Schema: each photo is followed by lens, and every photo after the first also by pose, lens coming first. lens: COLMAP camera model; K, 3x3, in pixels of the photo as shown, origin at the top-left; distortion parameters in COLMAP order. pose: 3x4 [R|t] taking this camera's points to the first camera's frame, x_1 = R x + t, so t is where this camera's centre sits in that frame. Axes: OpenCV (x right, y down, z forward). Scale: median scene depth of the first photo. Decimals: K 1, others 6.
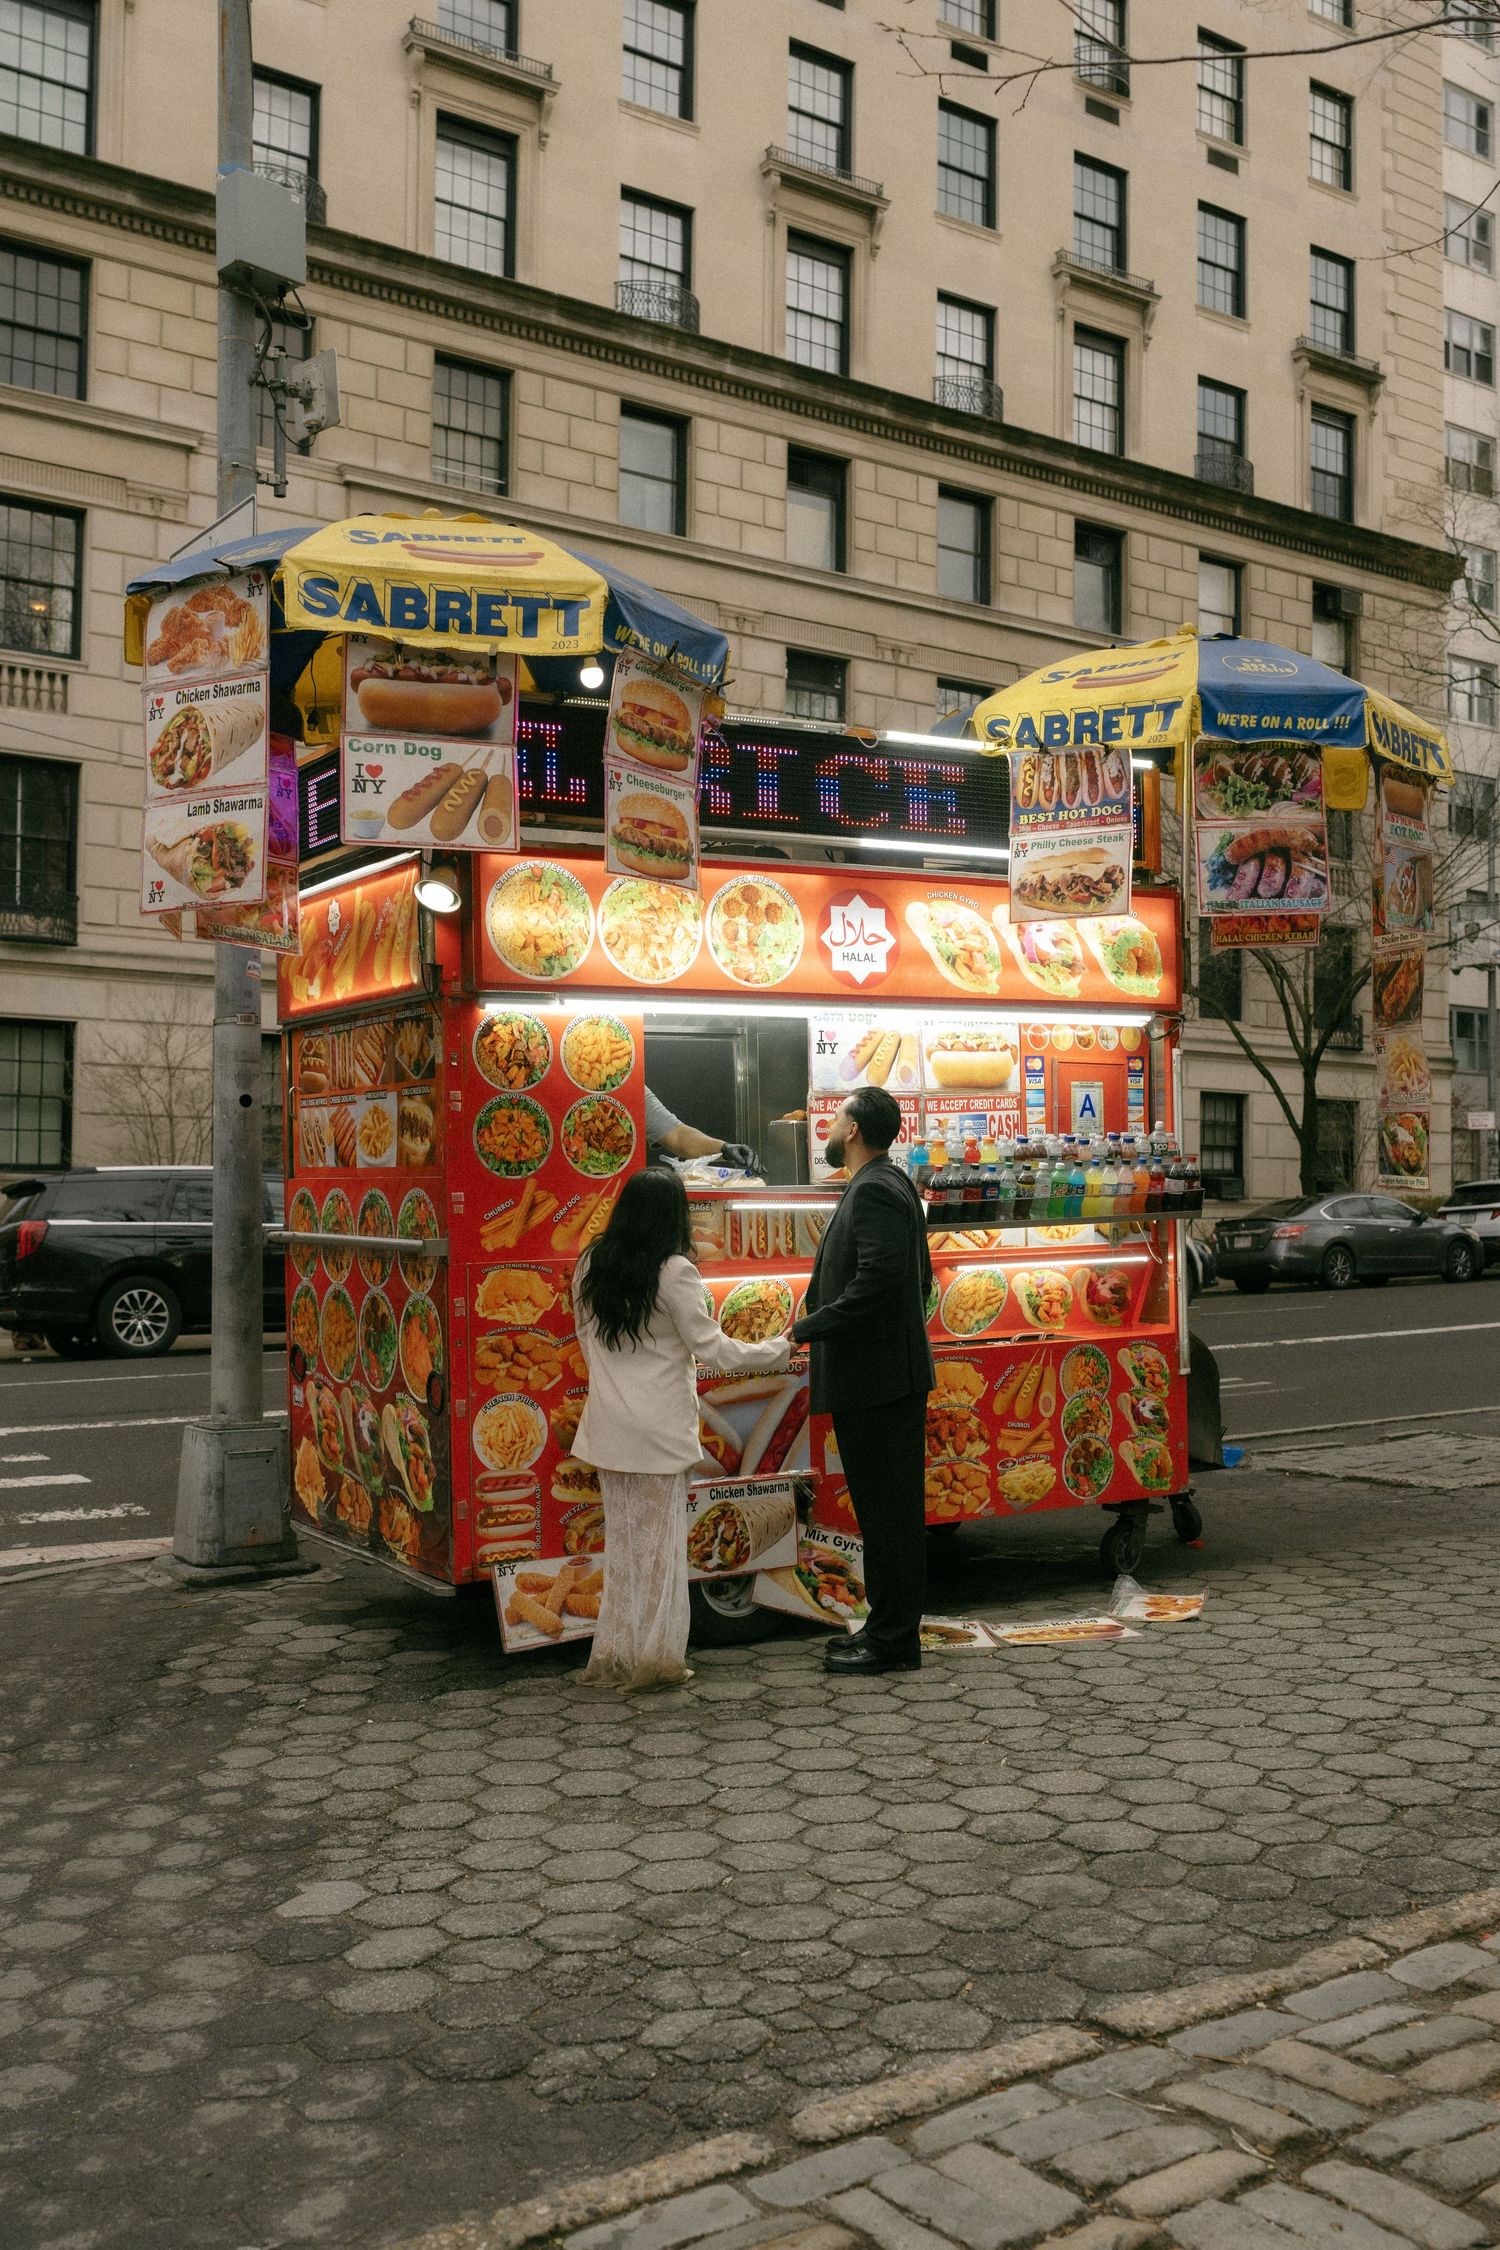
lens RADIAL K [[2064.8, 0, 748.9], [0, 2064.8, 1119.7], [0, 0, 1]] dist [0.000787, 0.000000]
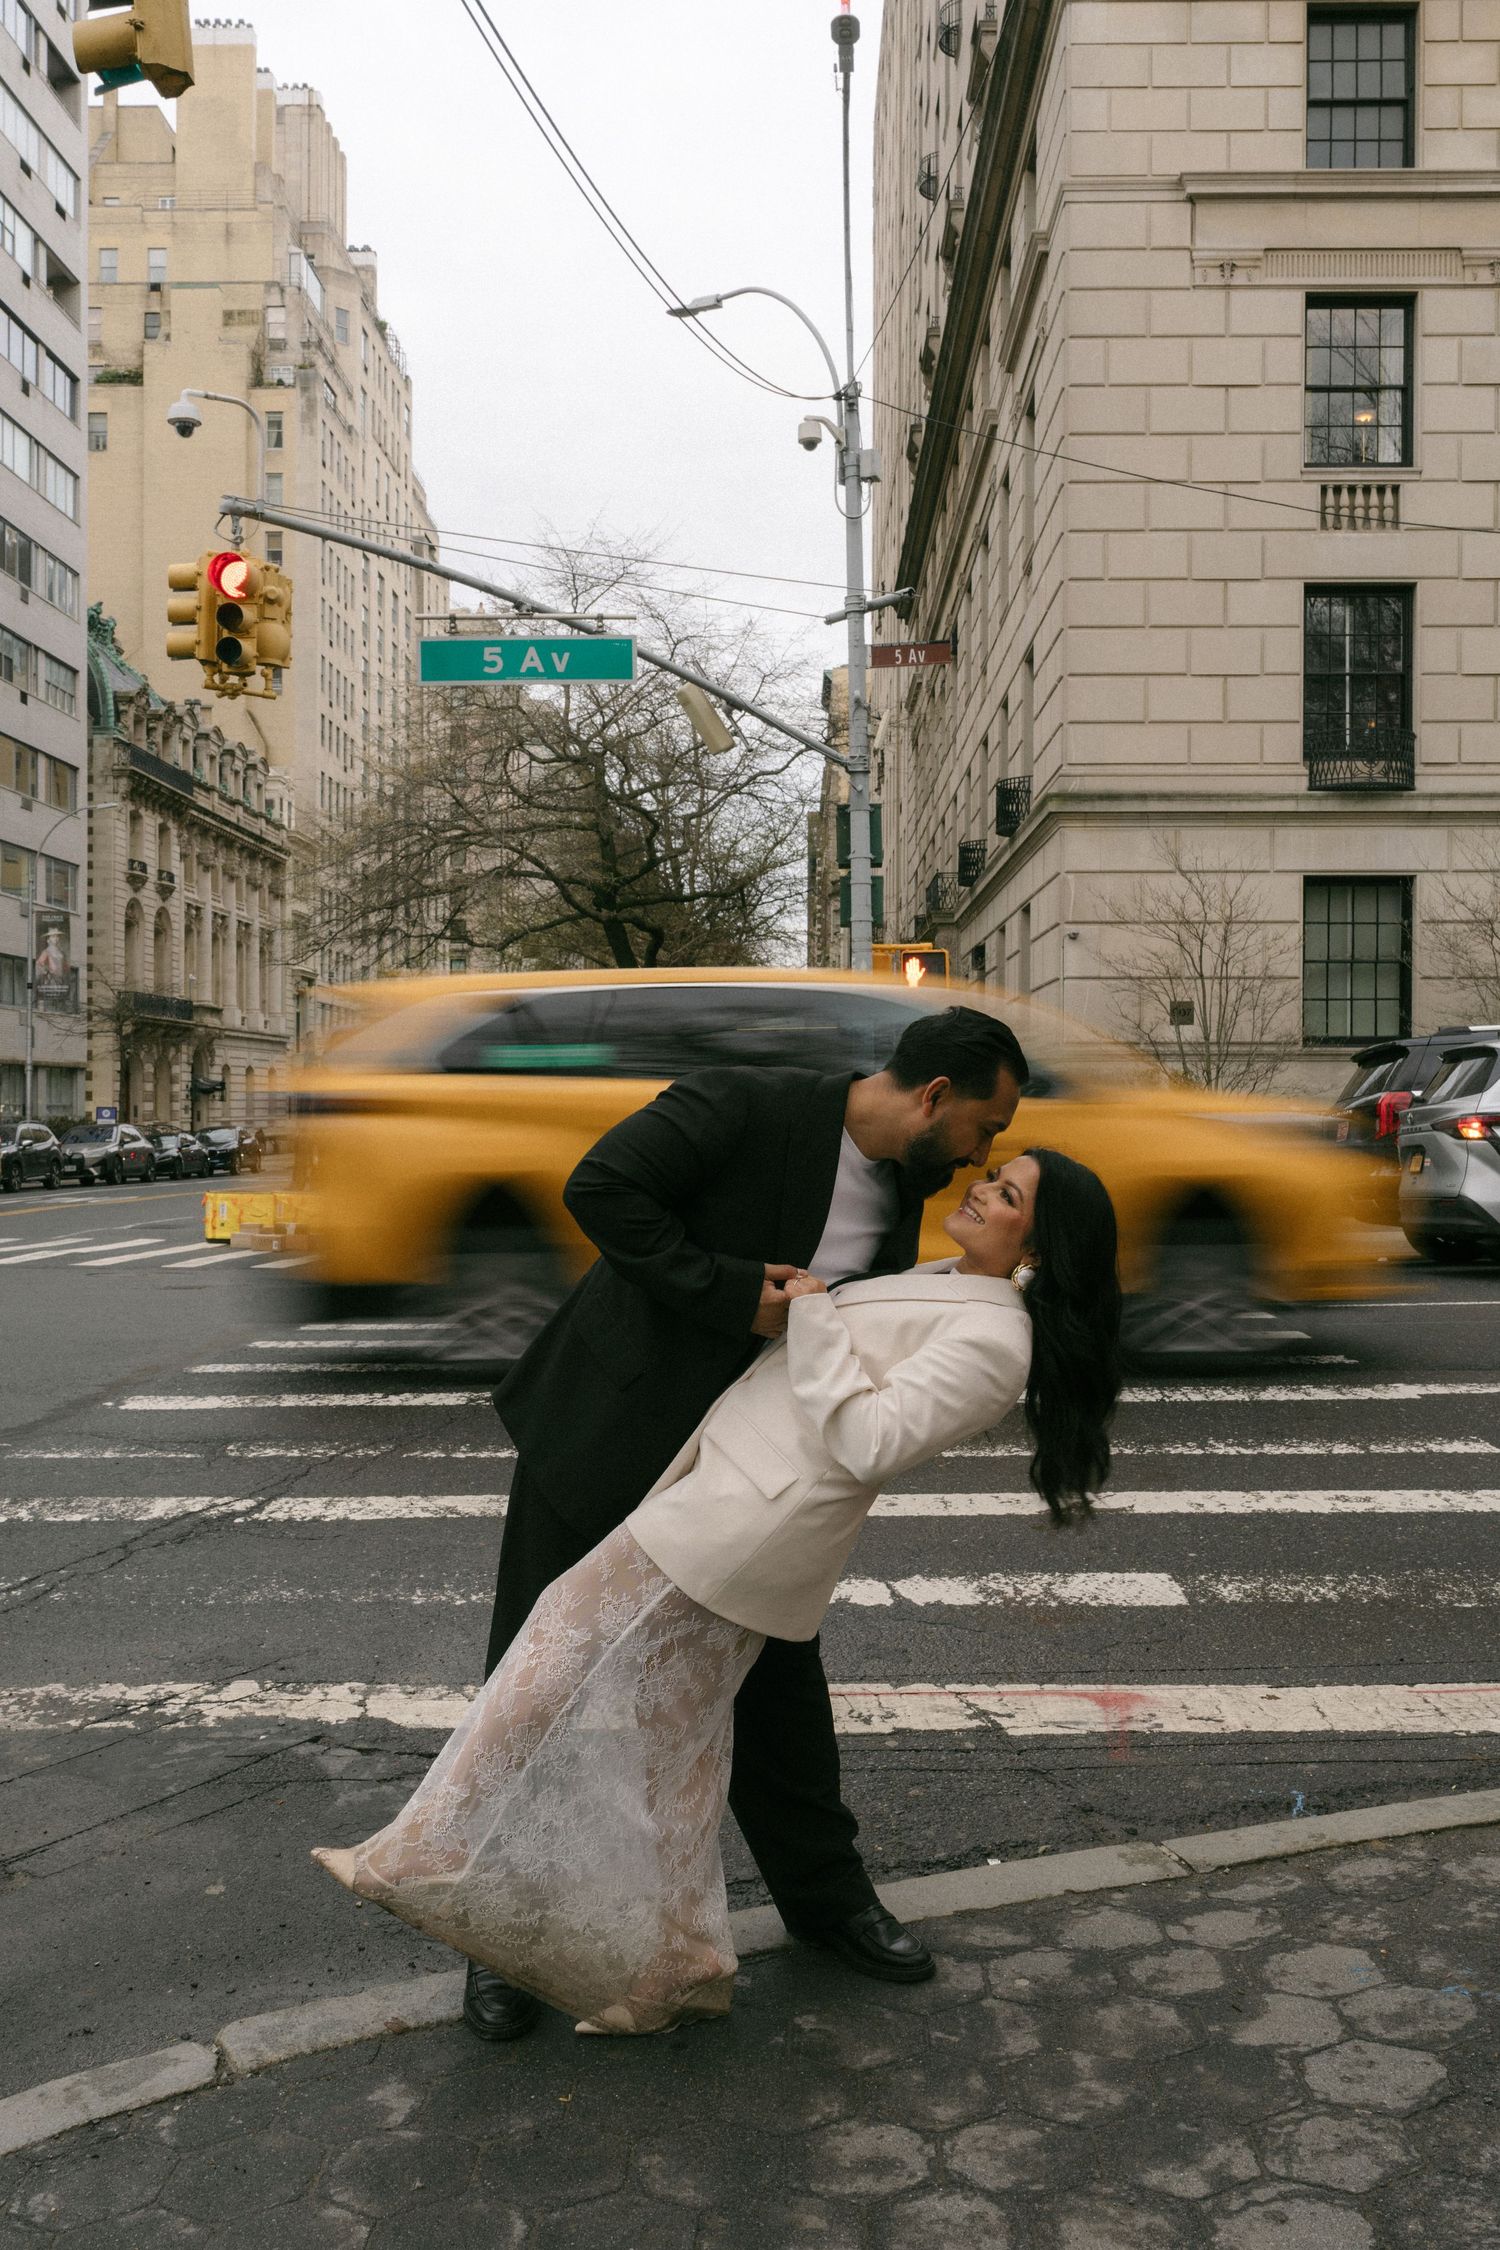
lens RADIAL K [[2064.8, 0, 748.9], [0, 2064.8, 1119.1], [0, 0, 1]] dist [0.000787, 0.000000]
pose [[0.816514, 0.001597, -0.577323, -0.044300], [0.031275, 0.998405, 0.046995, 0.006919], [0.576478, -0.056427, 0.815162, 0.097480]]
